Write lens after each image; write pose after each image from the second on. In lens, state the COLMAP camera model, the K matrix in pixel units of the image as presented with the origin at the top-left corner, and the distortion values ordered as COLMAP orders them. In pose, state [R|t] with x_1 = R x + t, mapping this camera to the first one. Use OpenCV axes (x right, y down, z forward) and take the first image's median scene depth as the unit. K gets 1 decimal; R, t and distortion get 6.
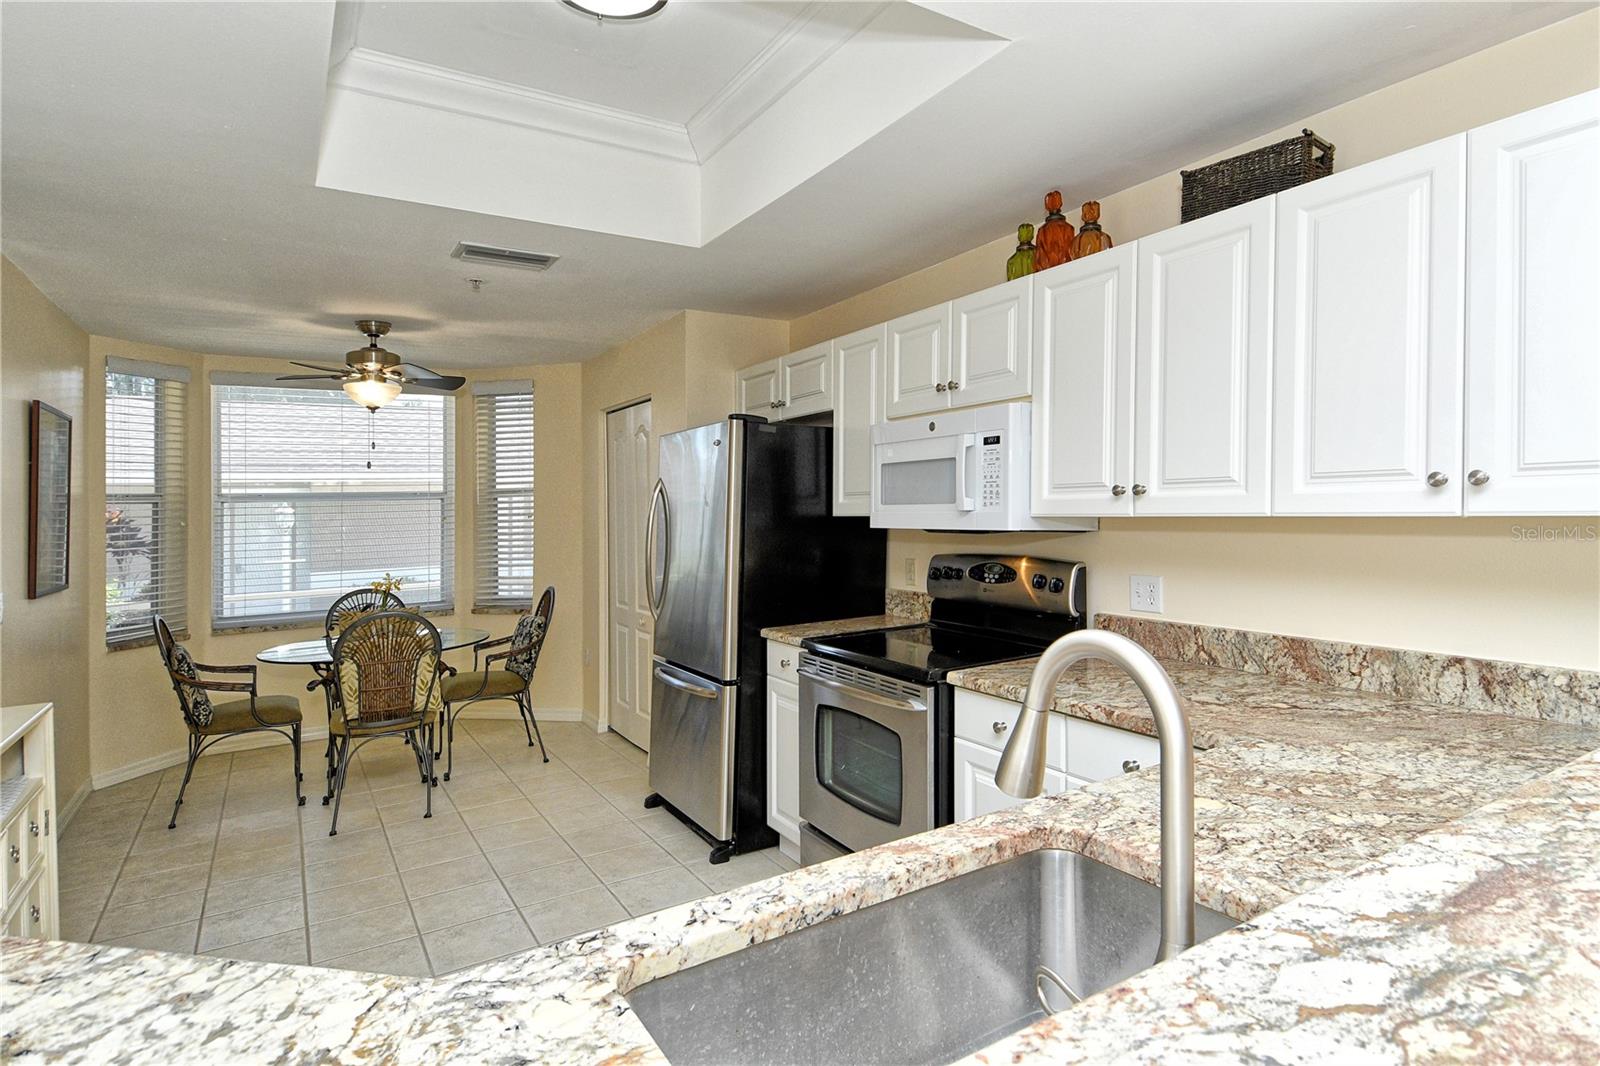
lens RADIAL K [[900.3, 0, 837.7], [0, 900.3, 530.6], [0, 0, 1]] dist [0.066184, -0.057685]
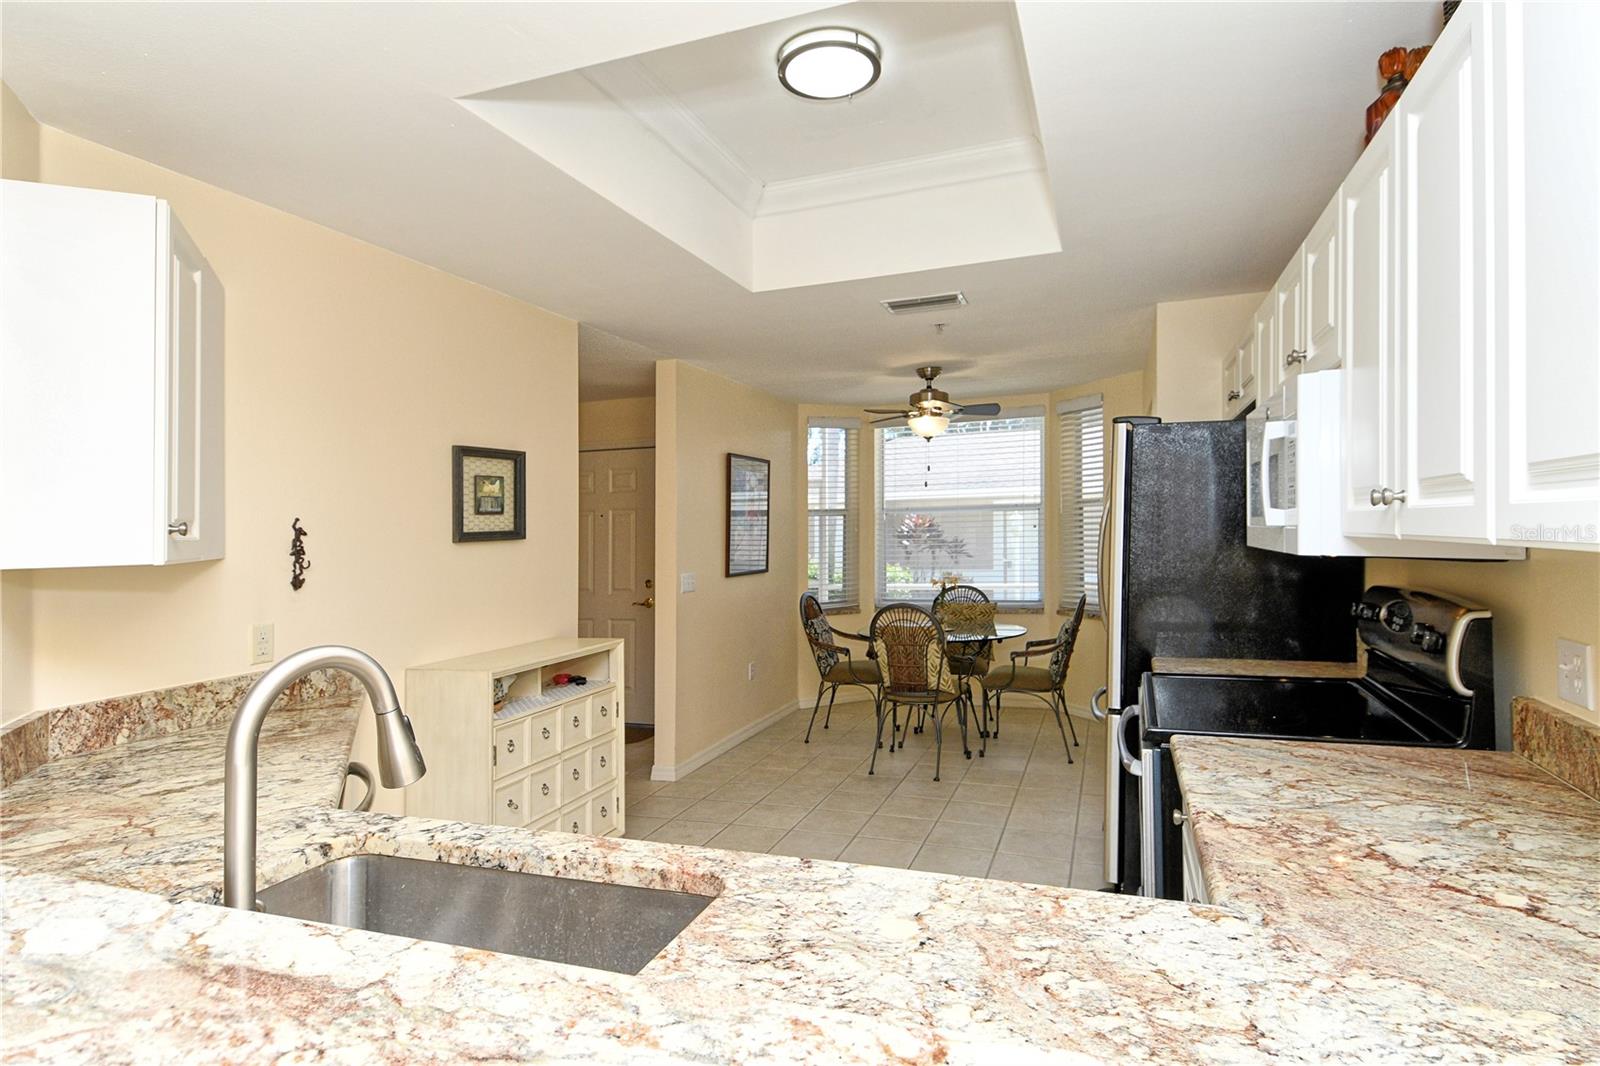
lens RADIAL K [[848.6, 0, 769.3], [0, 848.6, 515.7], [0, 0, 1]] dist [0.056956, -0.050003]
pose [[0.574646, -0.006236, -0.818378, 0.654836], [-0.010679, 0.999829, -0.015118, -0.020164], [0.818332, 0.017427, 0.574481, 0.356359]]
